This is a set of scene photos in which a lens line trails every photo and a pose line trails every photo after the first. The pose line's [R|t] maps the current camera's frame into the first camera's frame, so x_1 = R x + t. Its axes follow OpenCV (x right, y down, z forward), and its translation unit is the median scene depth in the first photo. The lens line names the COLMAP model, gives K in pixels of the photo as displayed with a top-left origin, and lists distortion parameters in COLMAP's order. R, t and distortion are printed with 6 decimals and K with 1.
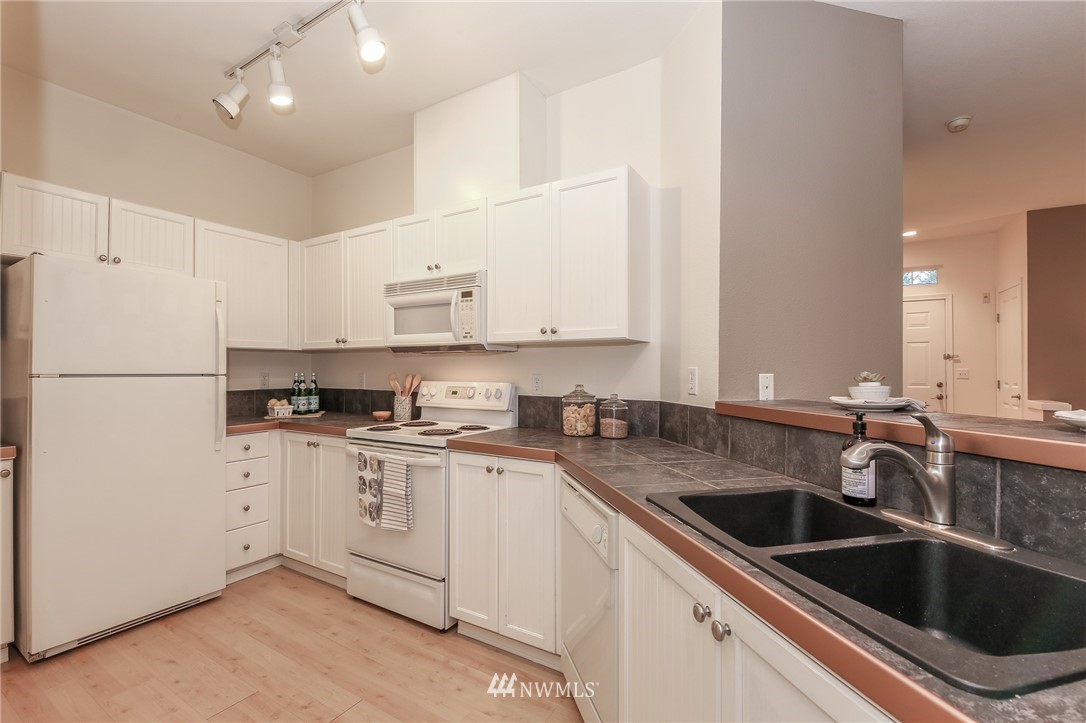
lens RADIAL K [[474.8, 0, 549.4], [0, 474.8, 363.5], [0, 0, 1]] dist [0.002556, -0.006021]
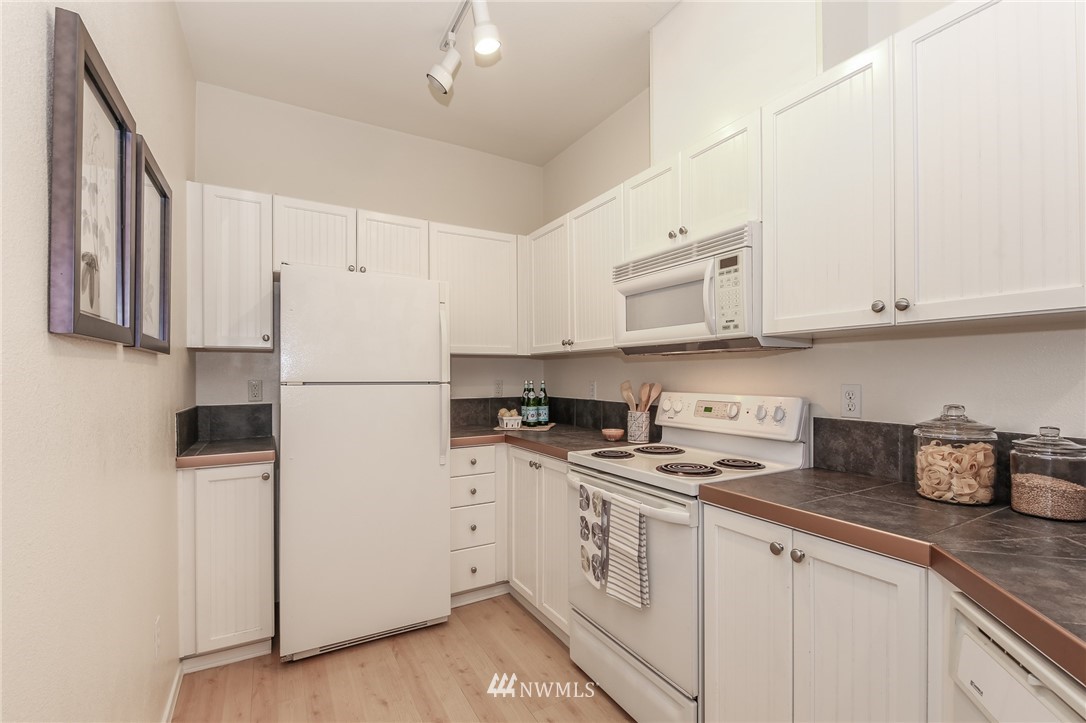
lens RADIAL K [[474.8, 0, 543.4], [0, 474.8, 376.0], [0, 0, 1]] dist [0.002556, -0.006021]
pose [[0.870185, -0.001521, -0.492723, -0.071530], [0.008035, 0.999906, 0.011105, 0.002145], [0.492660, -0.013623, 0.870115, 0.292578]]
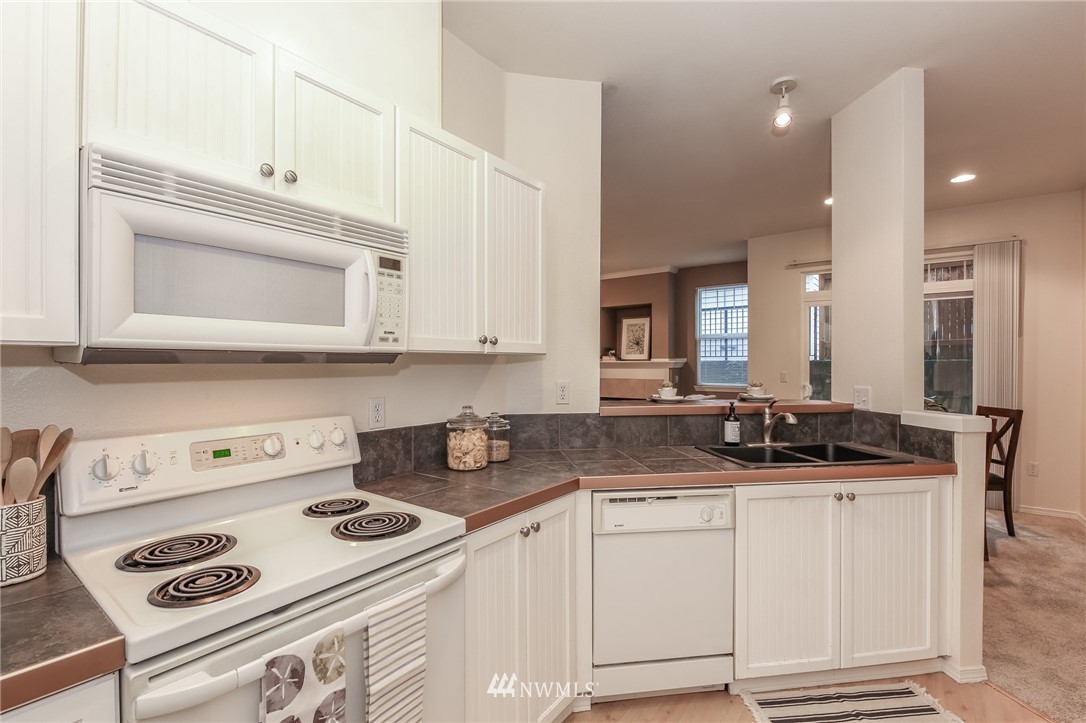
lens RADIAL K [[474.8, 0, 556.0], [0, 474.8, 362.3], [0, 0, 1]] dist [0.002556, -0.006021]
pose [[0.088938, -0.000384, 0.996037, -0.692699], [-0.010226, 0.999947, 0.001299, -0.030946], [-0.995985, -0.010301, 0.088929, 0.731399]]
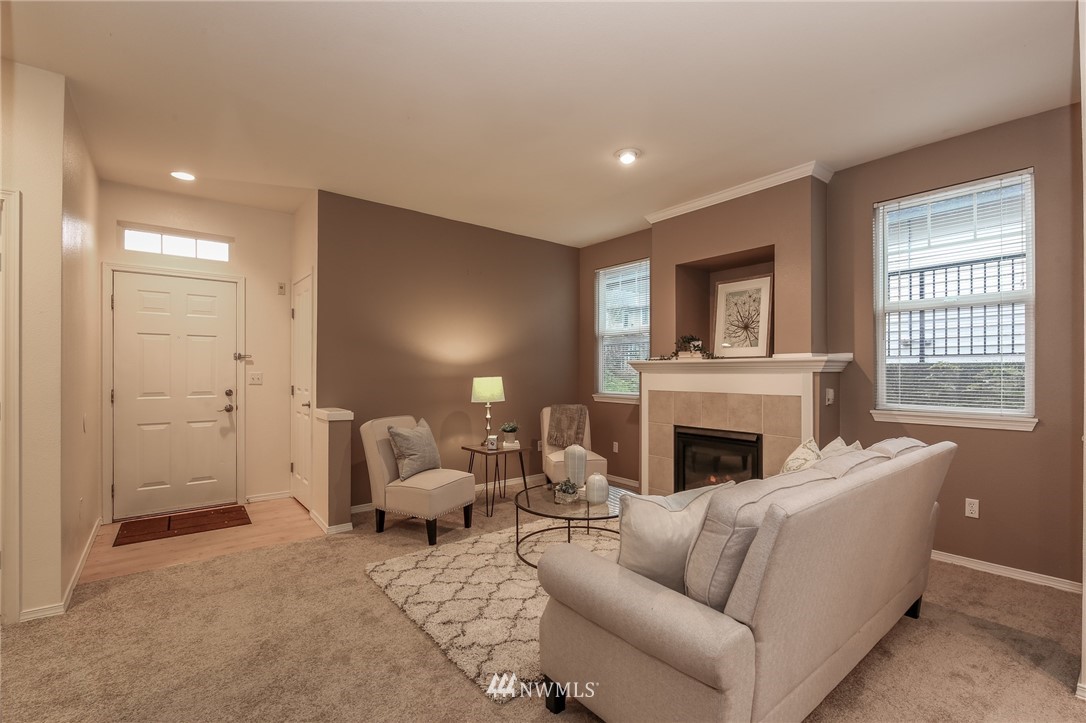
lens RADIAL K [[474.8, 0, 550.2], [0, 474.8, 366.0], [0, 0, 1]] dist [0.002556, -0.006021]
pose [[0.350054, 0.011954, 0.936653, 0.635869], [-0.012873, 0.999886, -0.007951, 0.001666], [-0.936641, -0.009274, 0.350167, 0.539810]]
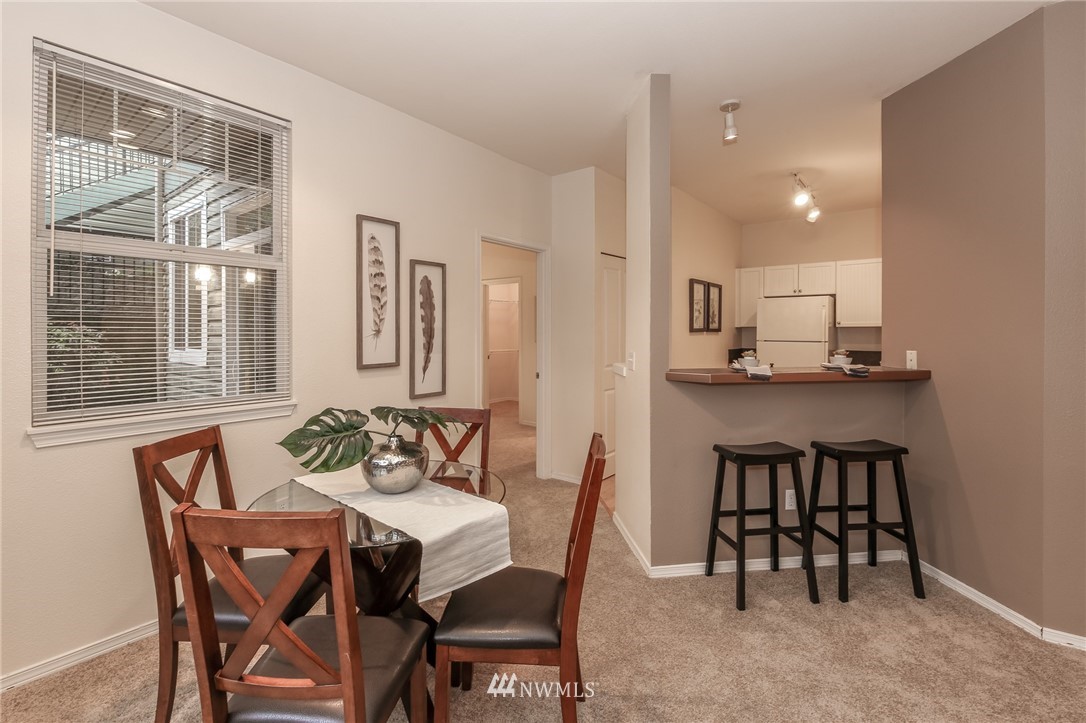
lens RADIAL K [[474.8, 0, 545.1], [0, 474.8, 326.9], [0, 0, 1]] dist [0.002556, -0.006021]
pose [[-0.135228, -0.006546, -0.990793, 1.537119], [0.013085, 0.999879, -0.008392, -0.039844], [0.990728, -0.014100, -0.135126, 0.075015]]
